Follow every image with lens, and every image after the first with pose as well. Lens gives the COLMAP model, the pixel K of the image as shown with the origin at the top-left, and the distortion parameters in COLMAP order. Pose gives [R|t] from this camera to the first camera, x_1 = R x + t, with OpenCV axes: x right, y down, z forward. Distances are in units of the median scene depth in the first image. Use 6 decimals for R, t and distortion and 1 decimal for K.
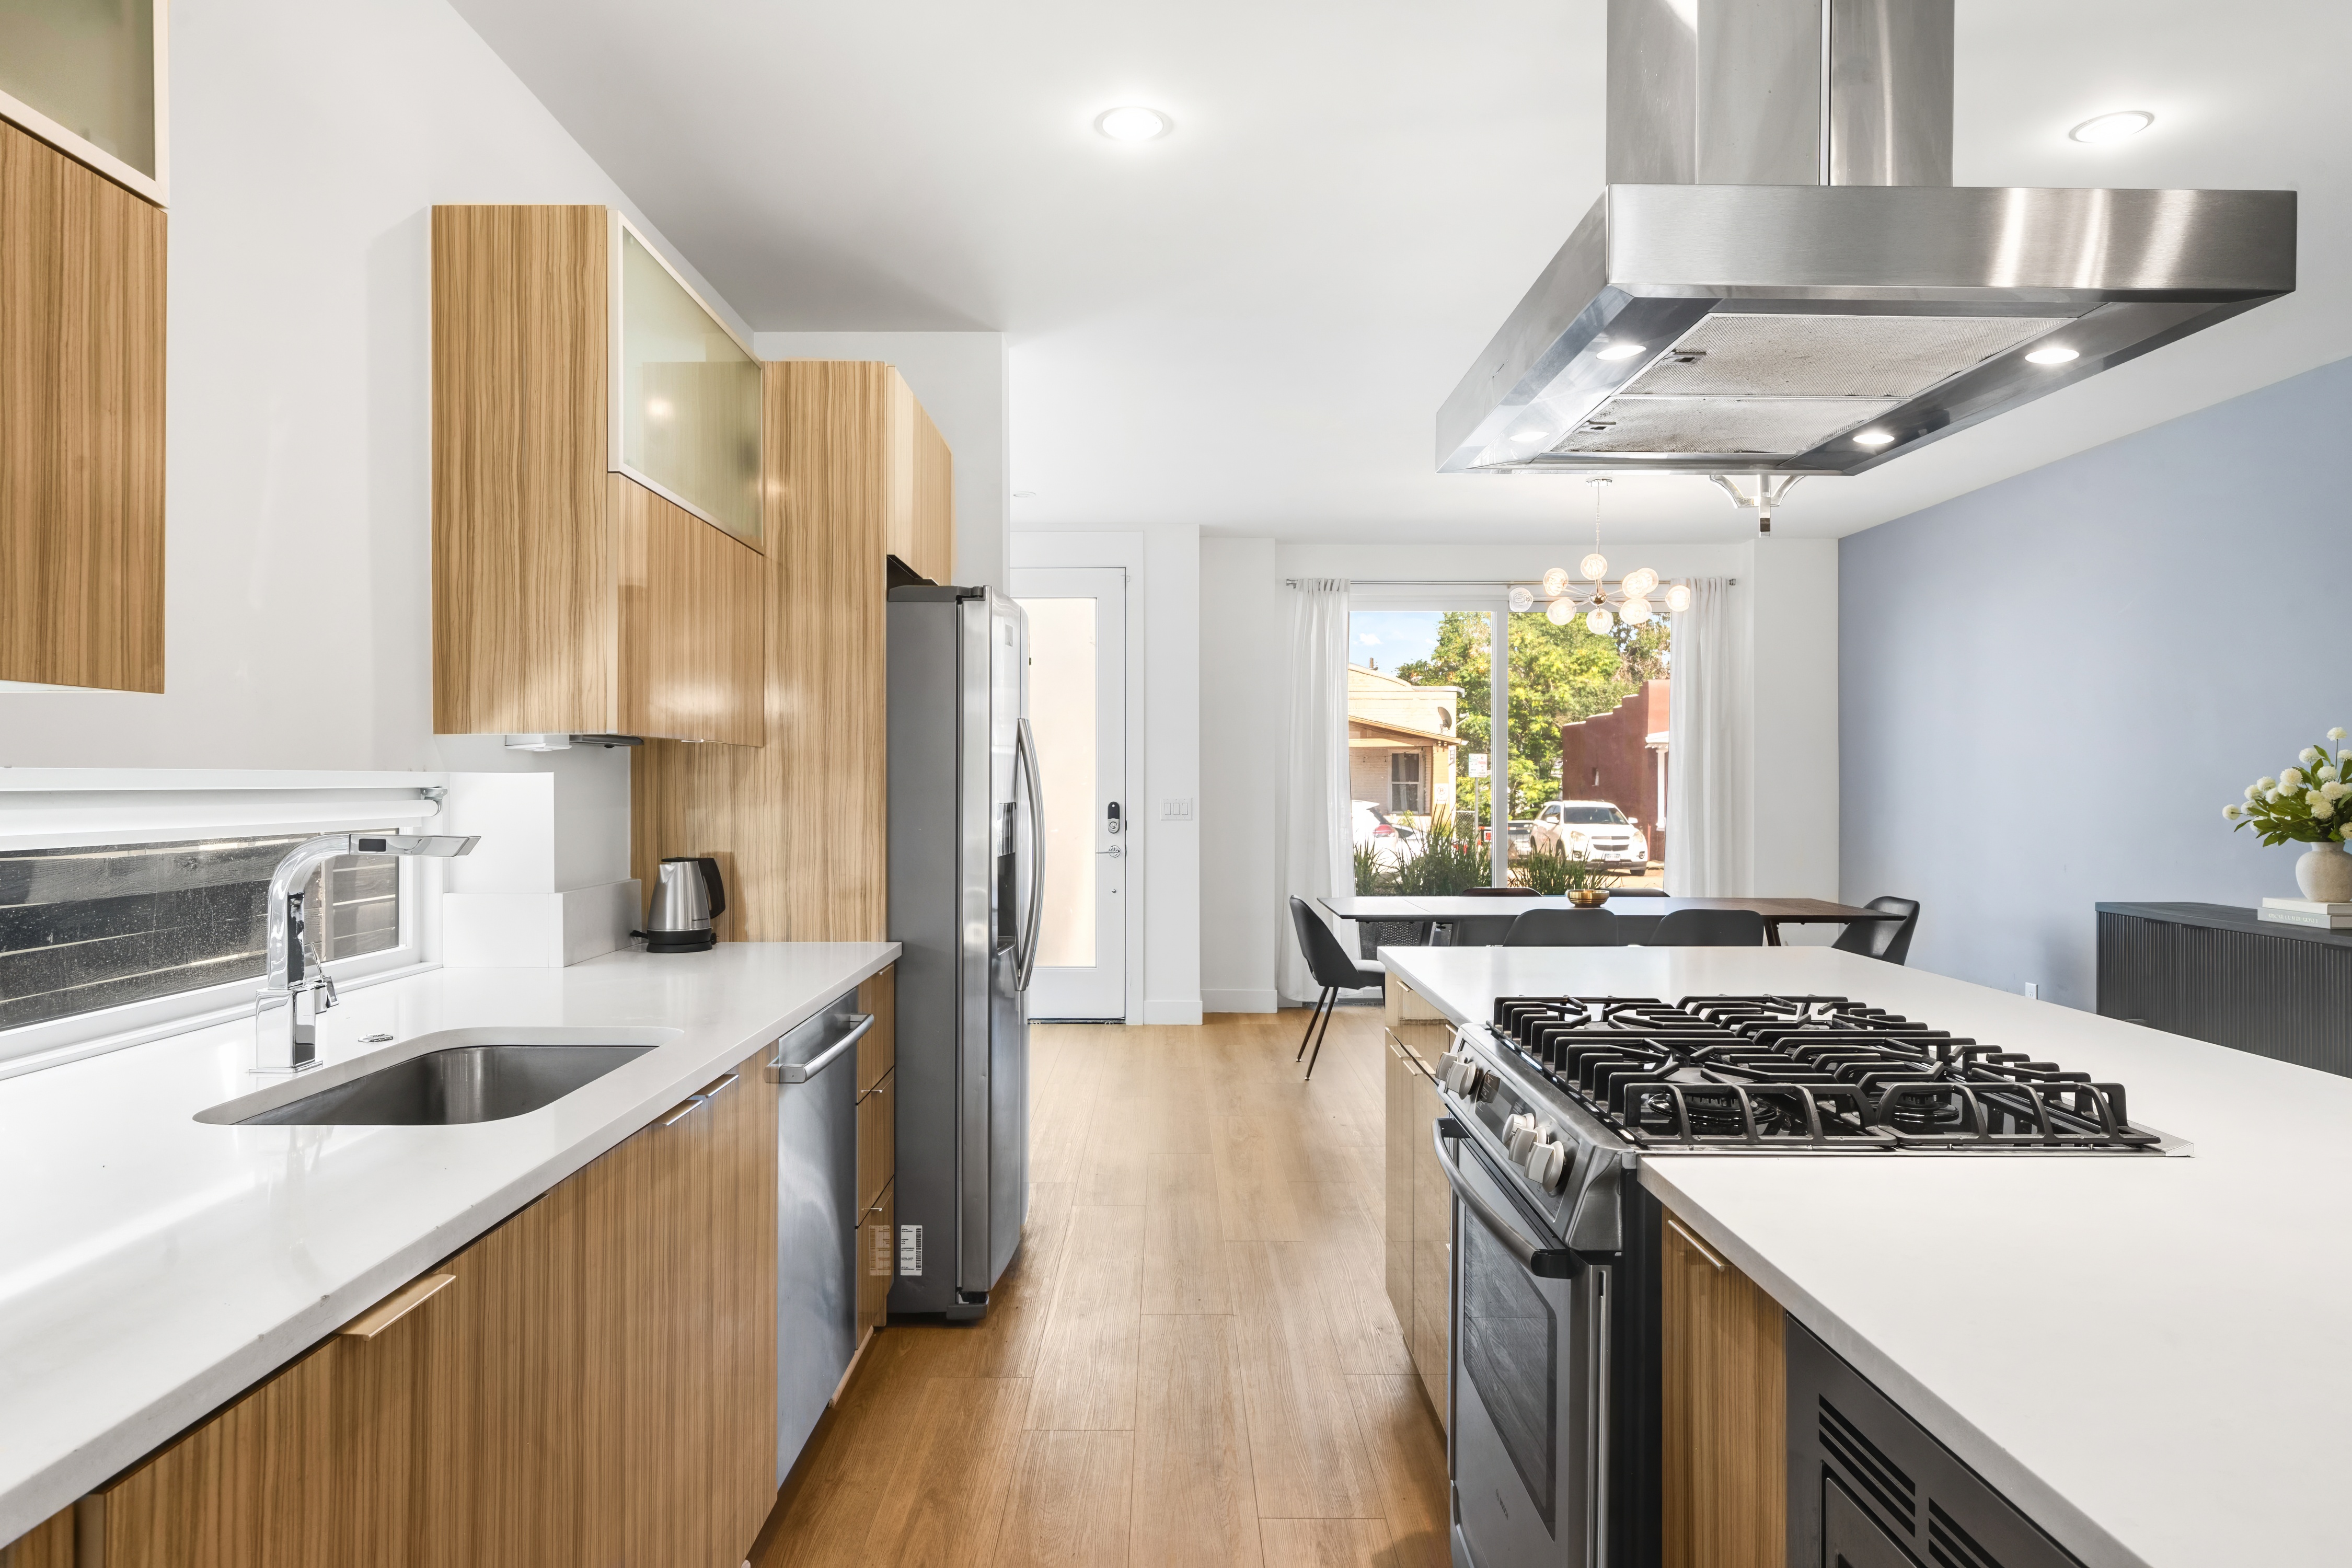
lens RADIAL K [[1407.6, 0, 1163.0], [0, 1407.6, 781.5], [0, 0, 1]] dist [-0.004125, -0.000299]
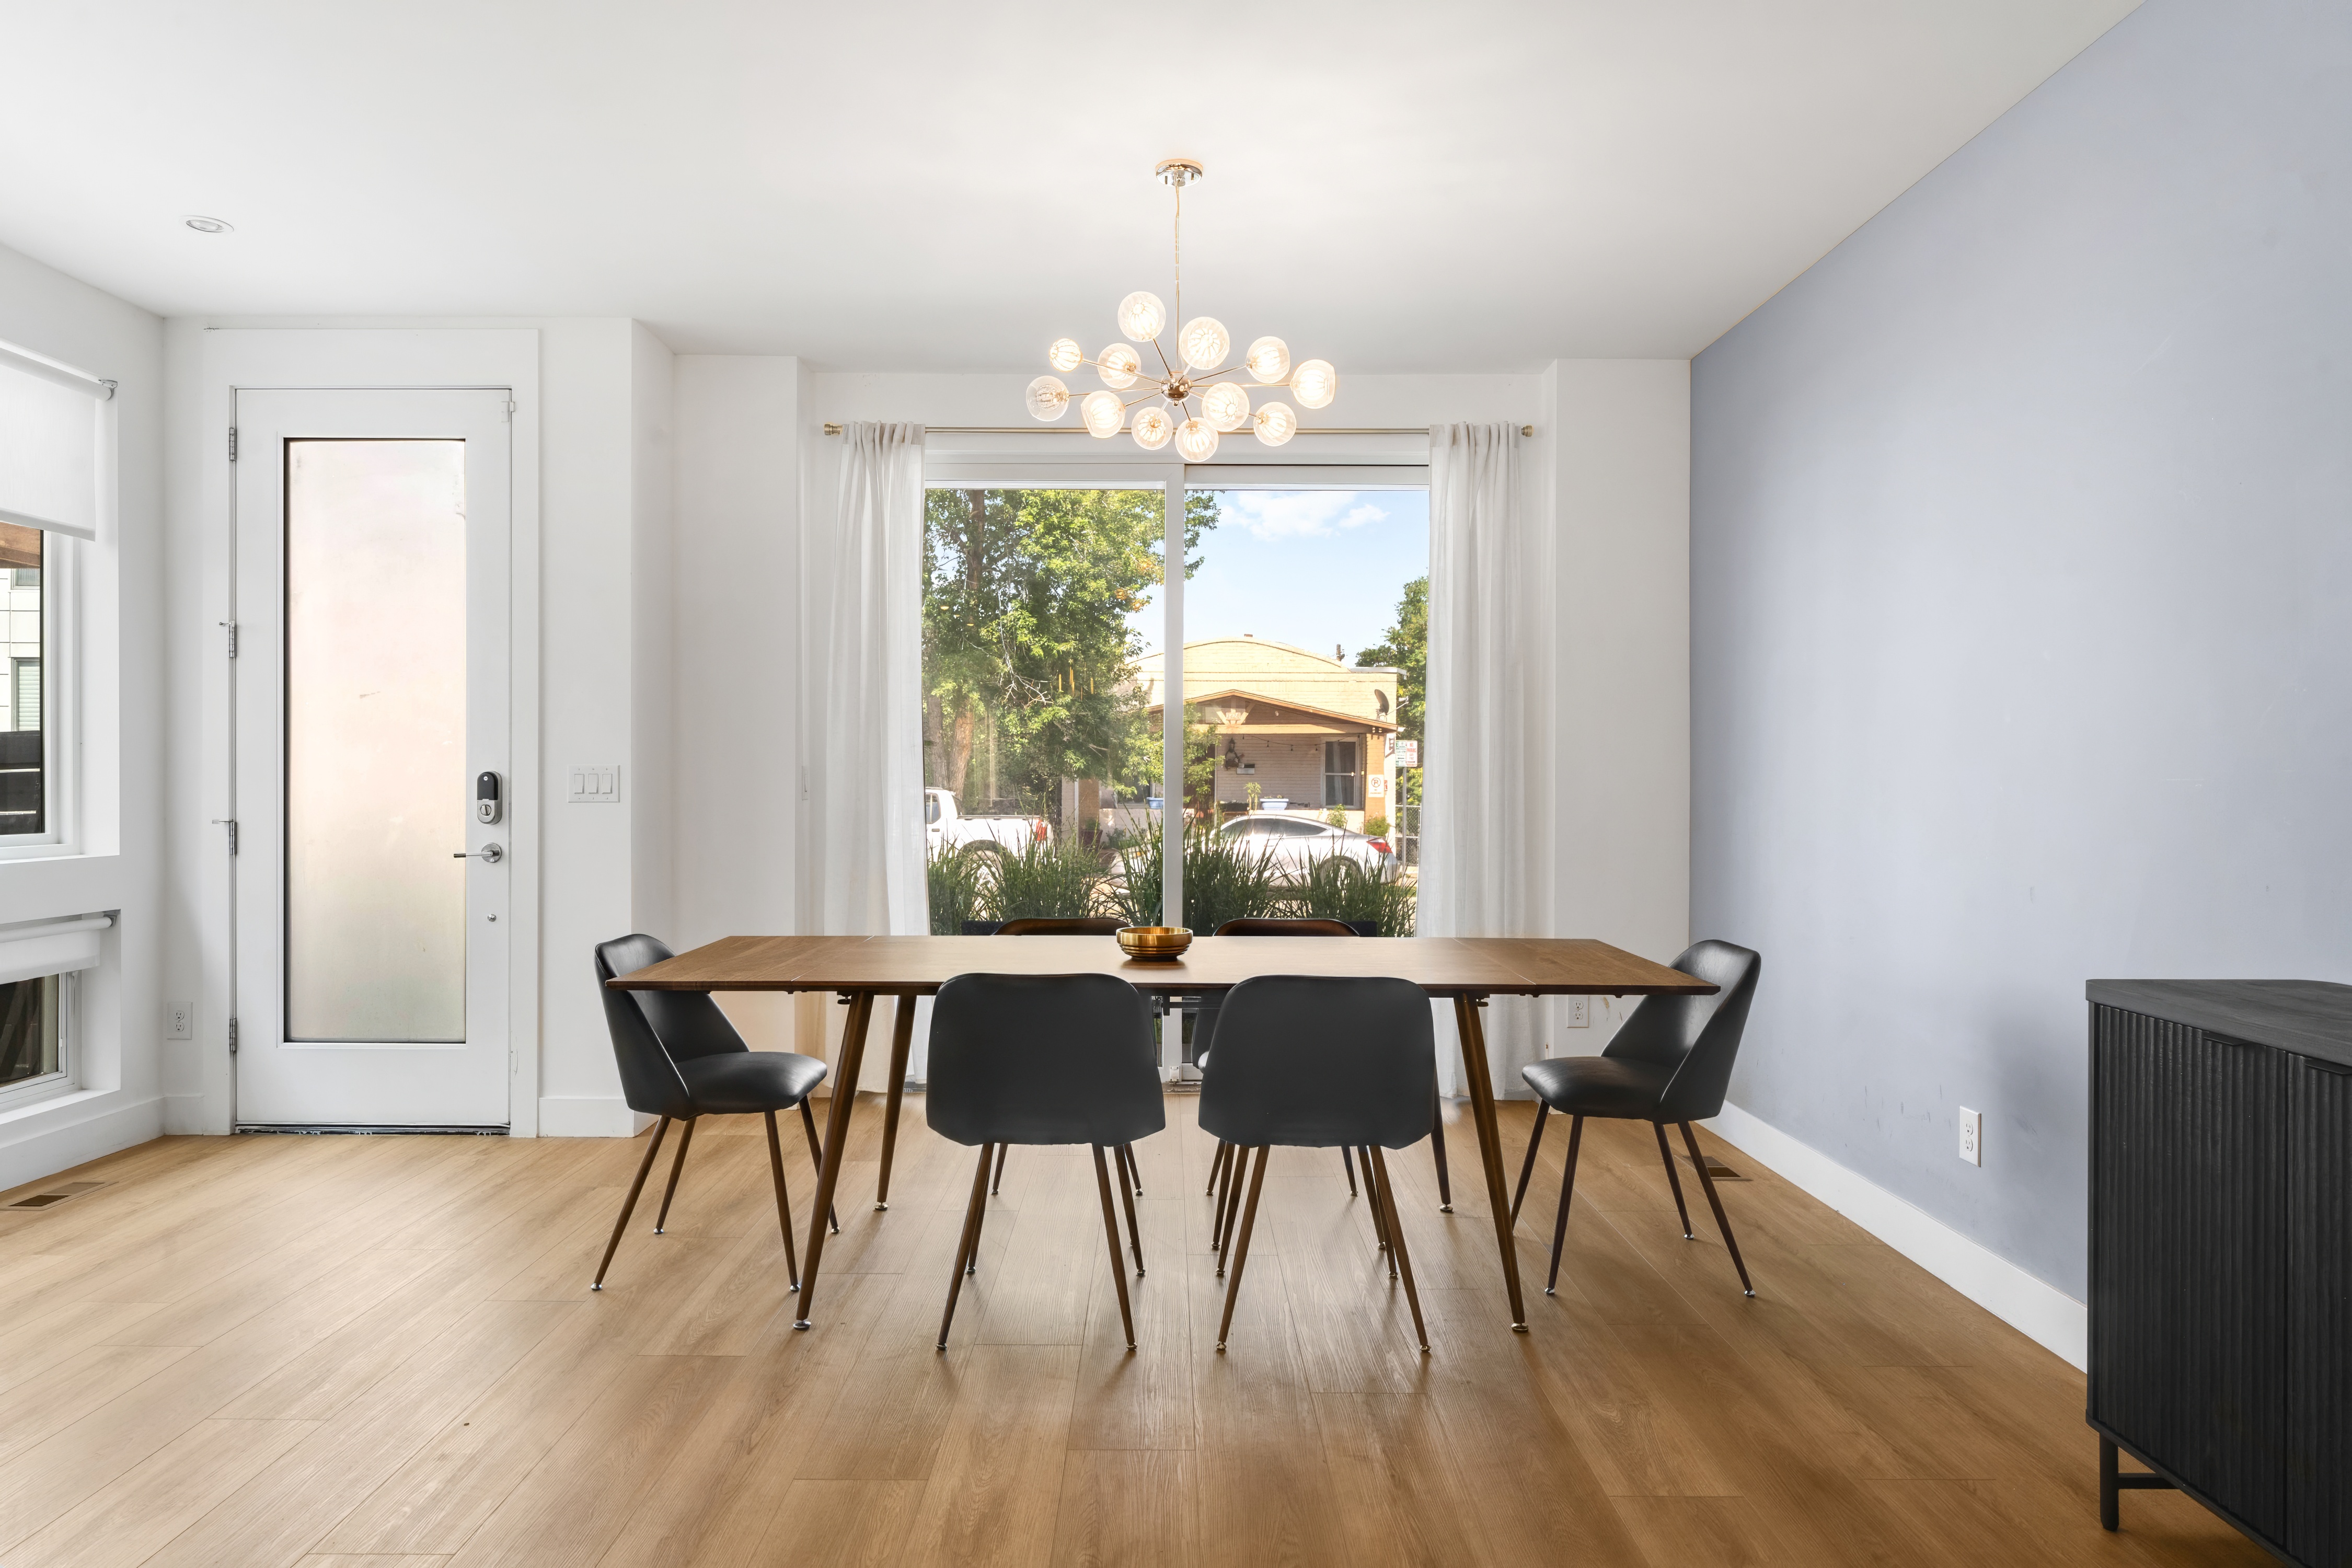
lens RADIAL K [[1407.6, 0, 1175.7], [0, 1407.6, 783.2], [0, 0, 1]] dist [-0.004125, -0.000299]
pose [[0.999991, 0.003032, 0.002858, 0.113956], [-0.003041, 0.999991, 0.003017, 0.007135], [-0.002849, -0.003026, 0.999991, 0.169599]]
